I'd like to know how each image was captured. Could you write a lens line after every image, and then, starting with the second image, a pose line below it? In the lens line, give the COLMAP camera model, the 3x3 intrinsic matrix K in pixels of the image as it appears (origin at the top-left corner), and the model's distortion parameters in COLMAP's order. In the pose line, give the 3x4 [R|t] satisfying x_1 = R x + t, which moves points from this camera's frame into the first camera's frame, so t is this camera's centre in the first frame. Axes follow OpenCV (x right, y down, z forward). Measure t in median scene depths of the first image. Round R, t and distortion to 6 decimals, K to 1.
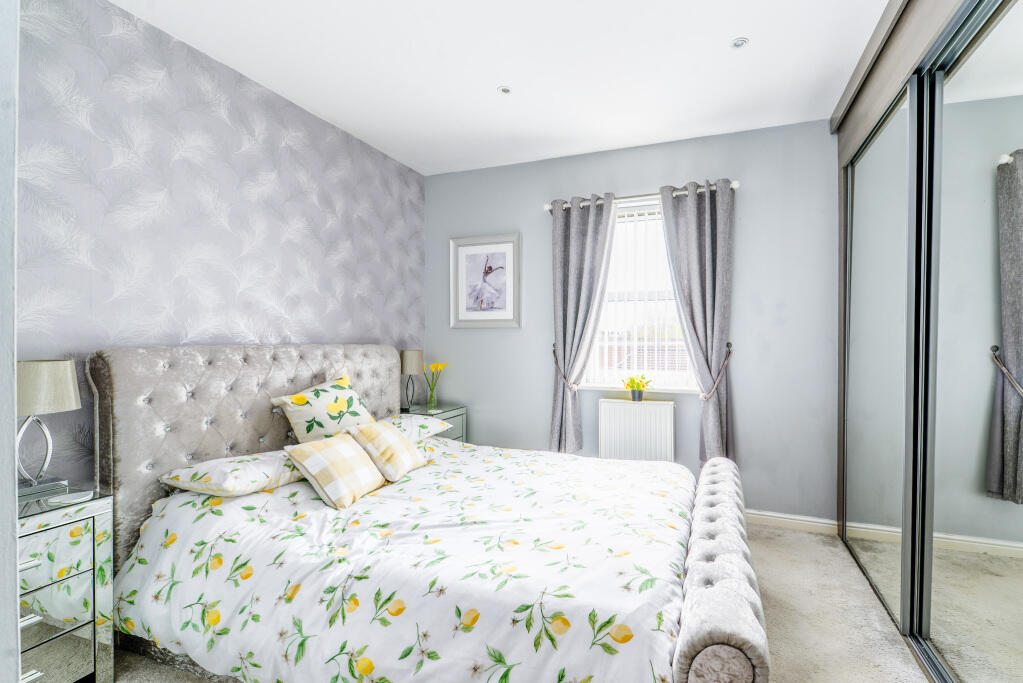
lens RADIAL K [[443.7, 0, 539.8], [0, 443.7, 341.3], [0, 0, 1]] dist [-0.000818, -0.000195]
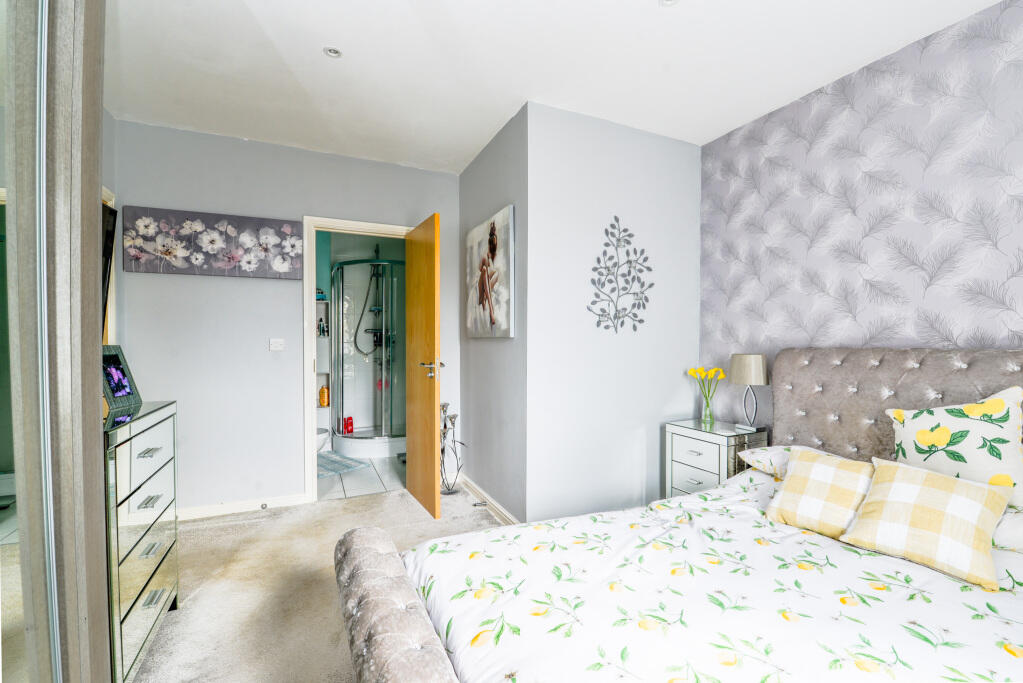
lens RADIAL K [[443.7, 0, 539.8], [0, 443.7, 341.3], [0, 0, 1]] dist [-0.000818, -0.000195]
pose [[-0.643106, -0.000959, -0.765776, 0.527773], [-0.006458, 0.999970, 0.004172, -0.003945], [0.765750, 0.007629, -0.643094, 1.079063]]
